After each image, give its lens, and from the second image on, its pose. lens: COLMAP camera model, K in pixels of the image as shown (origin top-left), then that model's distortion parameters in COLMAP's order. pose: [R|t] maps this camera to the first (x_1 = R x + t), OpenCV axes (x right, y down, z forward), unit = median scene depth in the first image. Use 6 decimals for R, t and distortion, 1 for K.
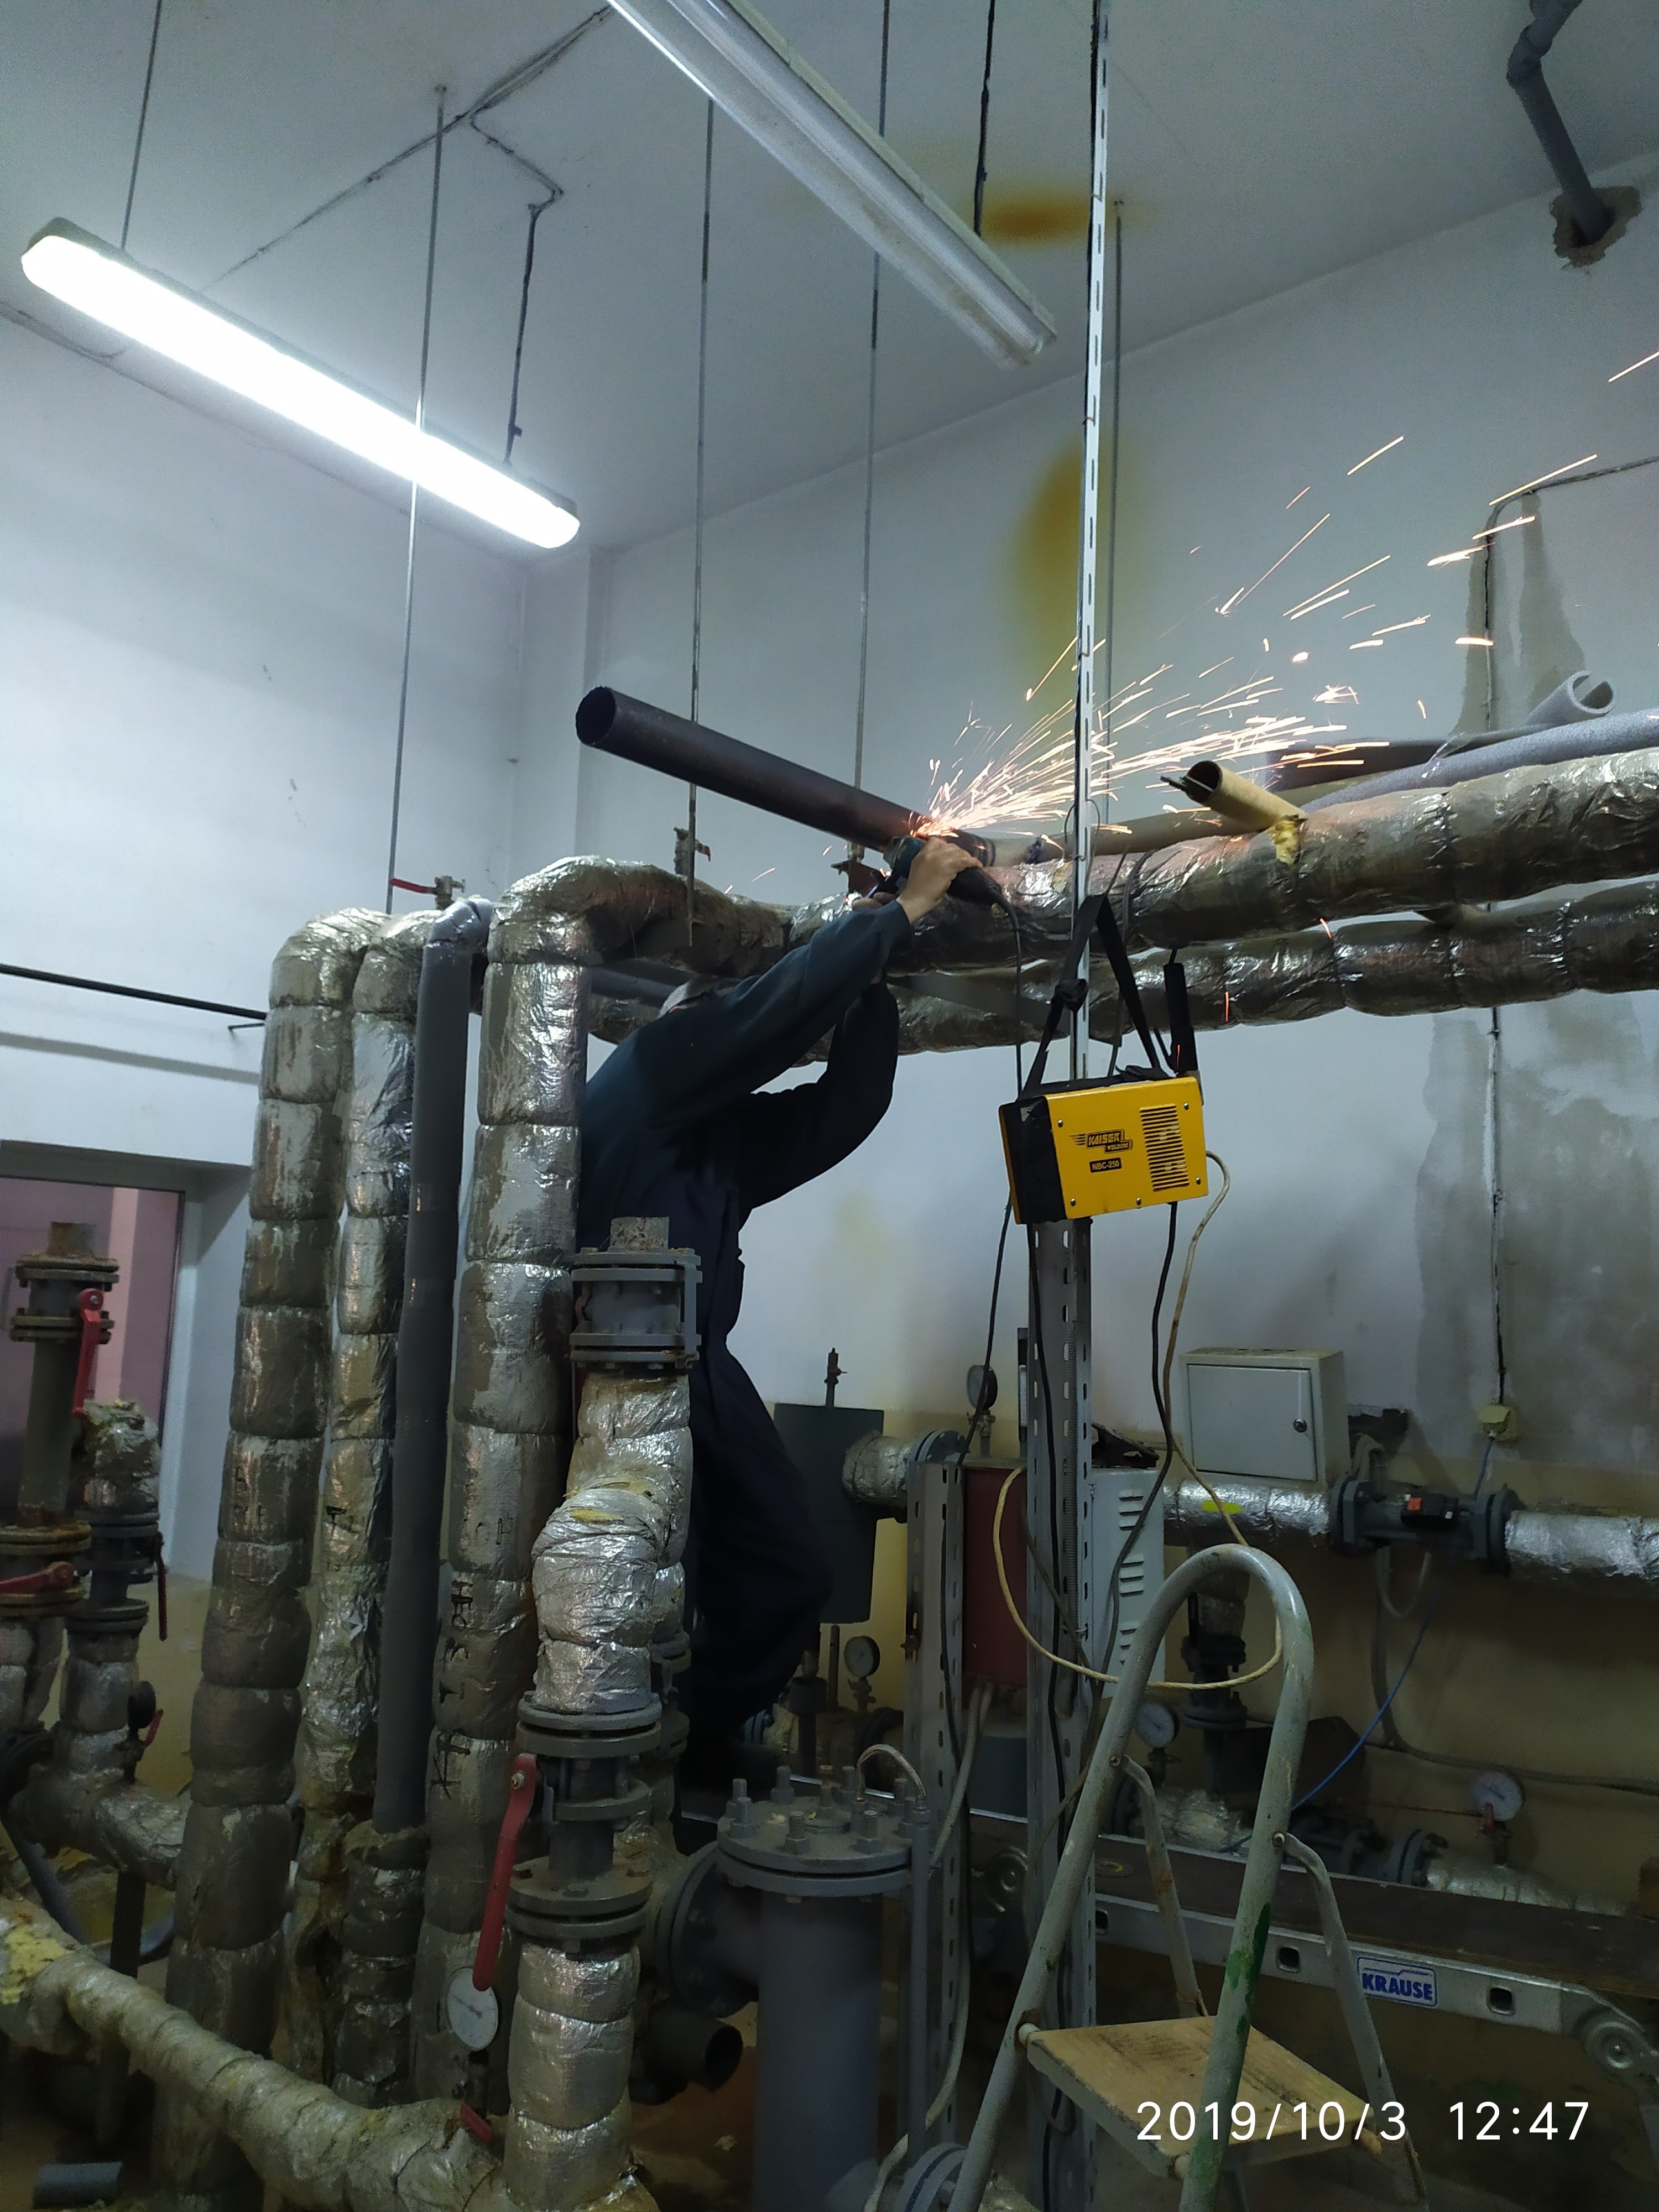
lens RADIAL K [[1659.3, 0, 826.9], [0, 1659.3, 1117.7], [0, 0, 1]] dist [0.074534, -0.071007]
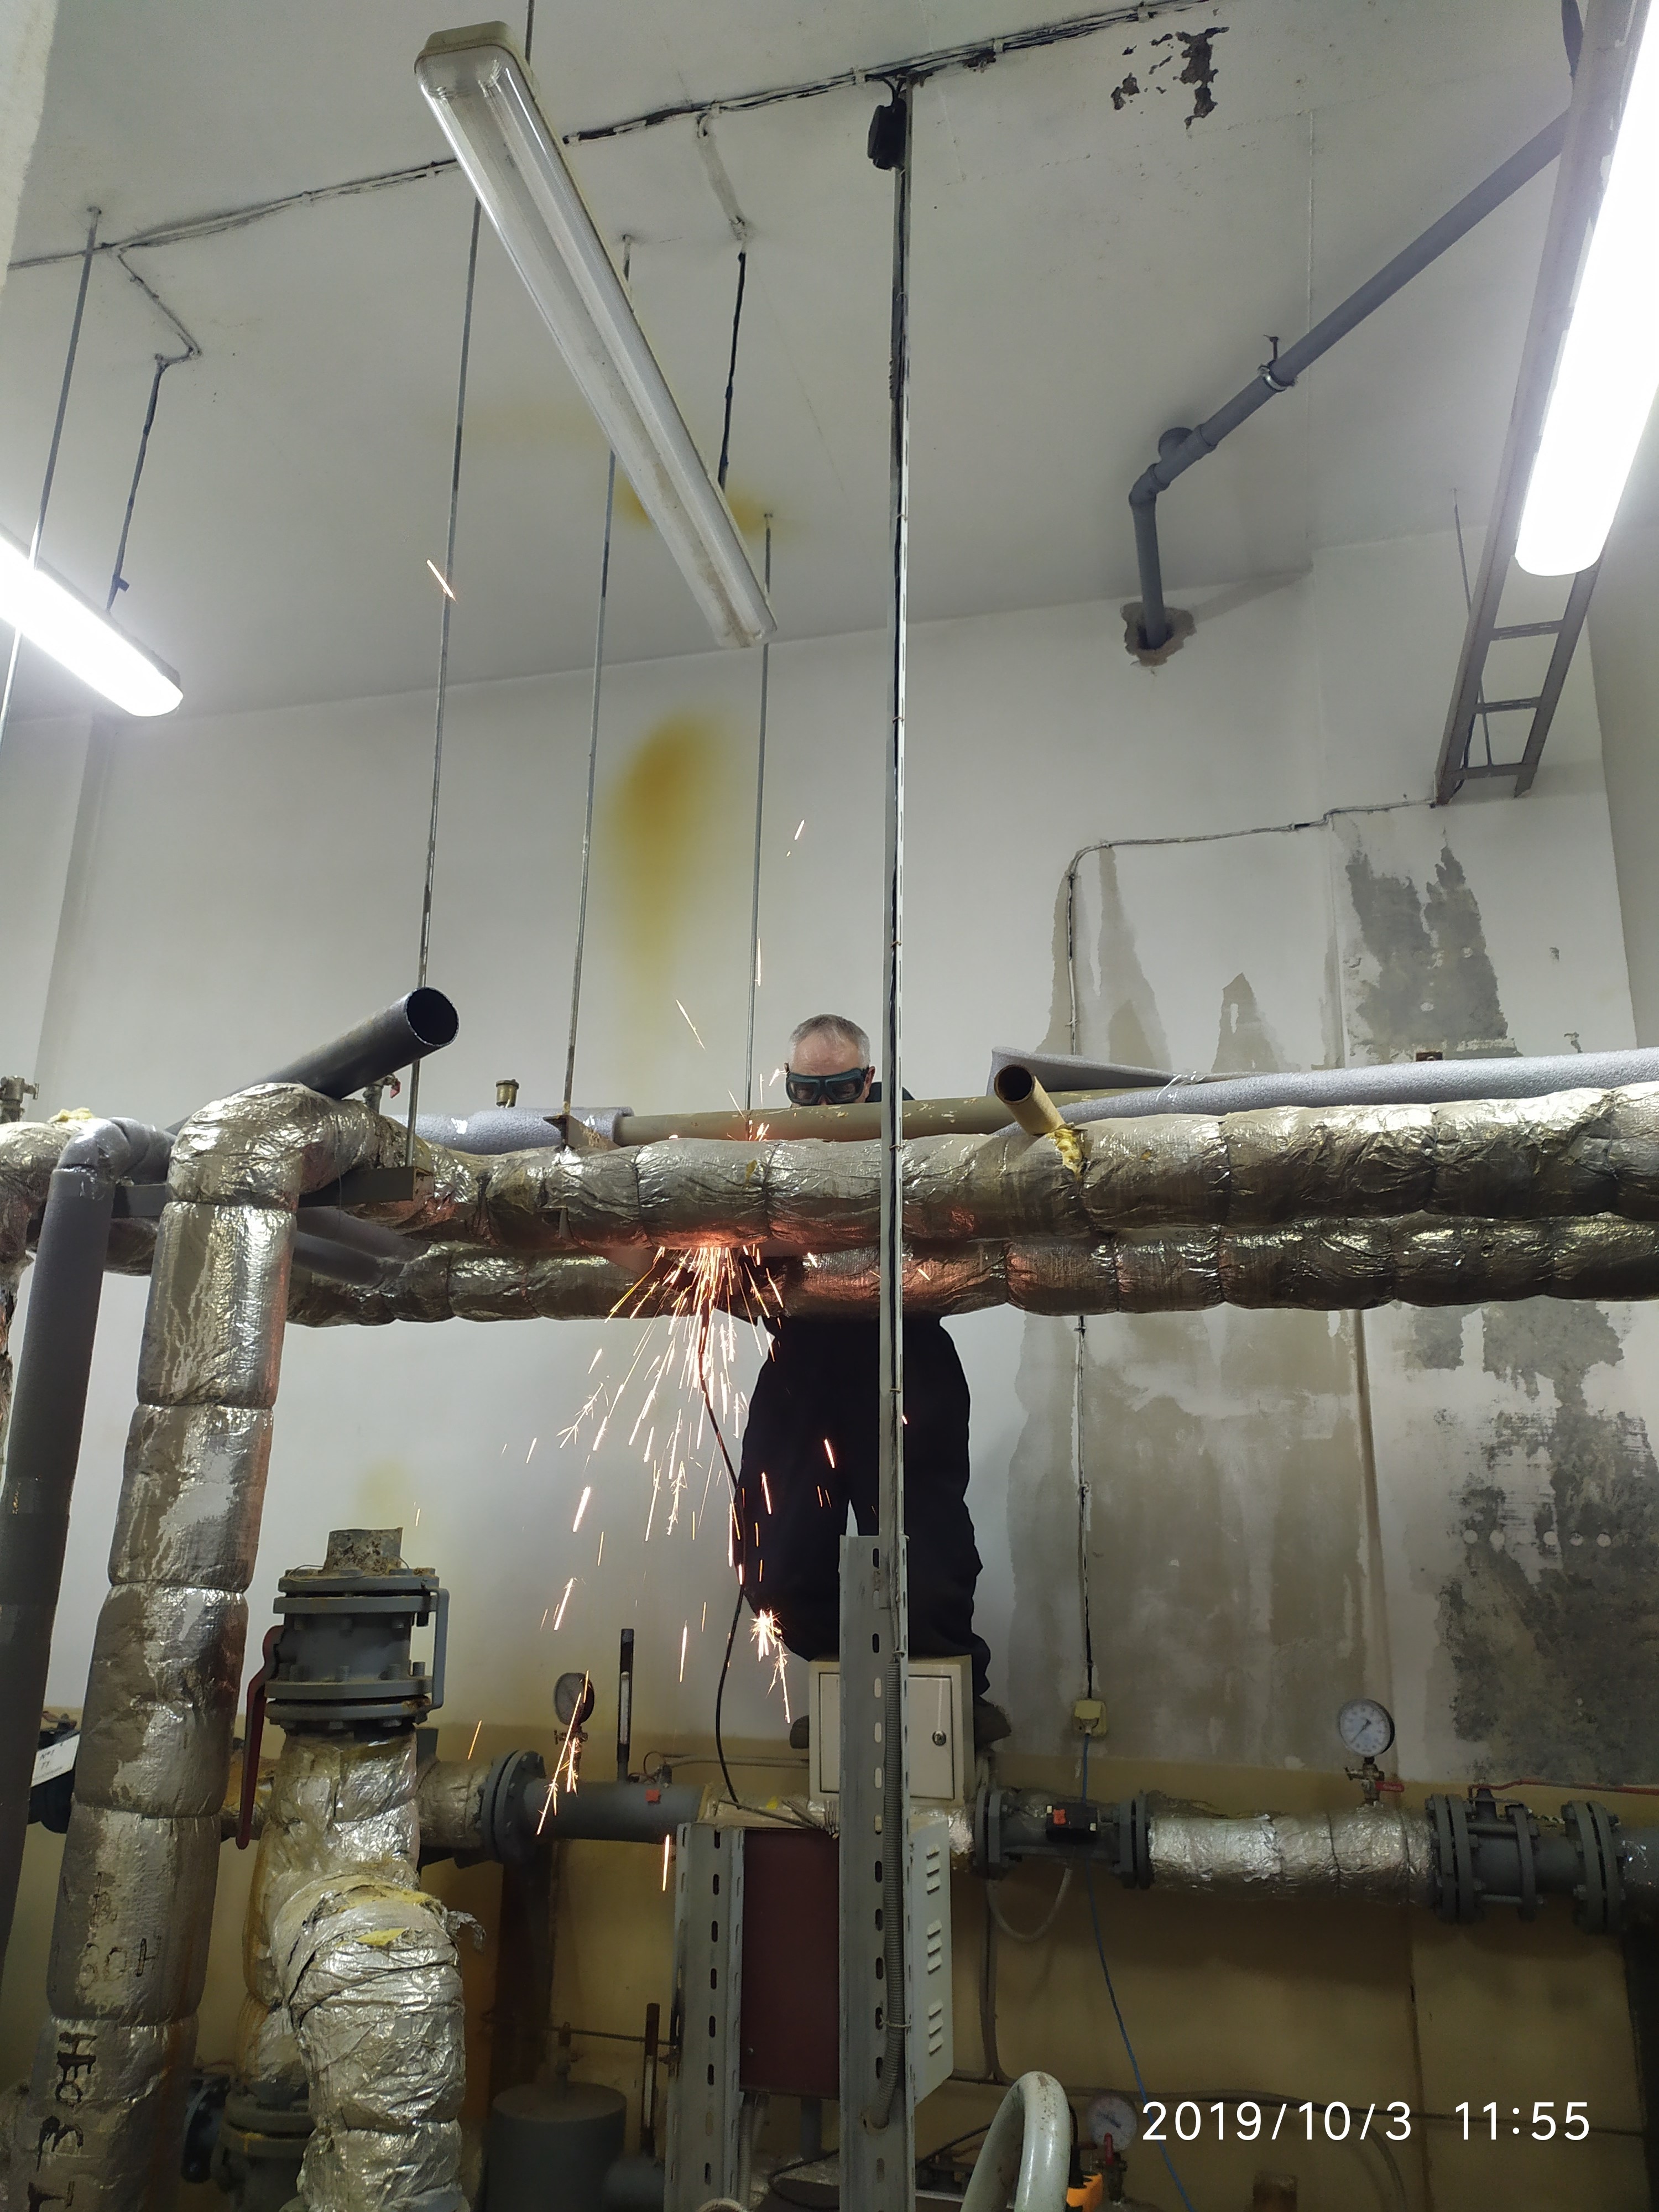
lens RADIAL K [[1659.3, 0, 834.0], [0, 1659.3, 1106.5], [0, 0, 1]] dist [0.074534, -0.071007]
pose [[0.913247, 0.101792, 0.394484, -0.196933], [-0.041942, 0.986629, -0.157491, -0.019514], [-0.405241, 0.127283, 0.905306, 0.104062]]
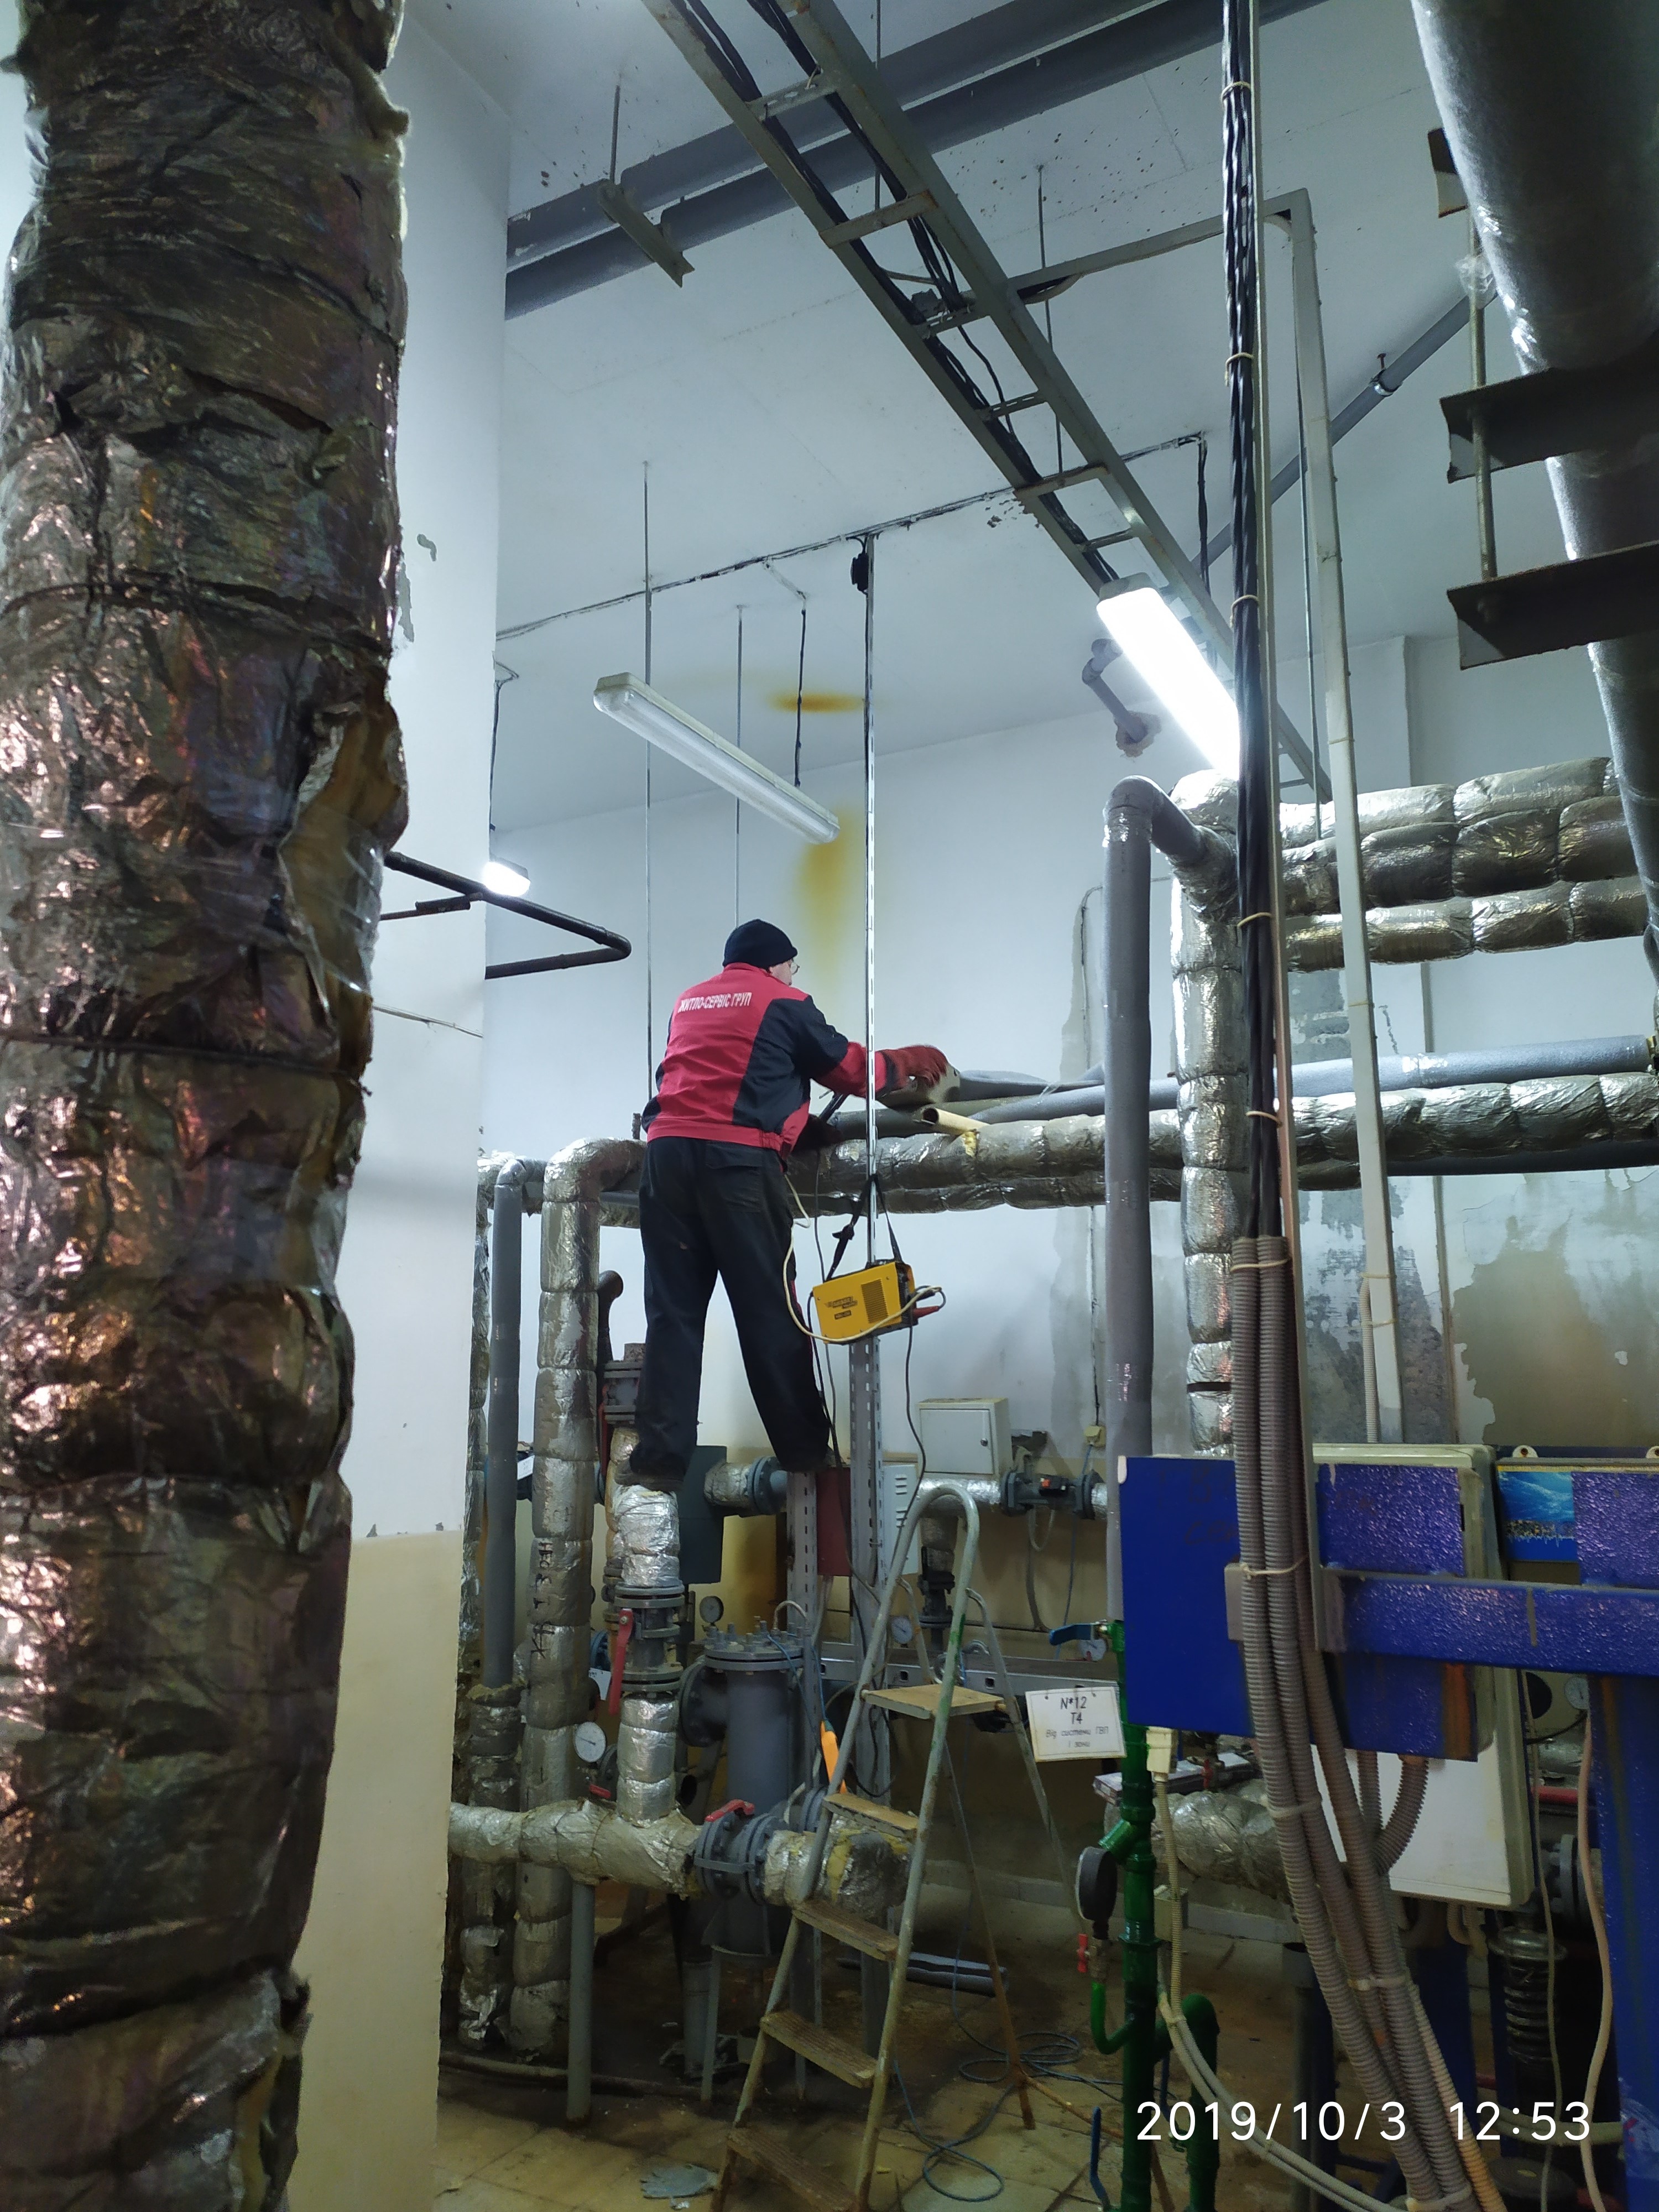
lens RADIAL K [[1659.3, 0, 826.5], [0, 1659.3, 1120.2], [0, 0, 1]] dist [0.074534, -0.071007]
pose [[0.984419, -0.007298, 0.175687, -0.183941], [0.012280, 0.999552, -0.027289, -0.107397], [-0.175409, 0.029021, 0.984068, -0.699798]]
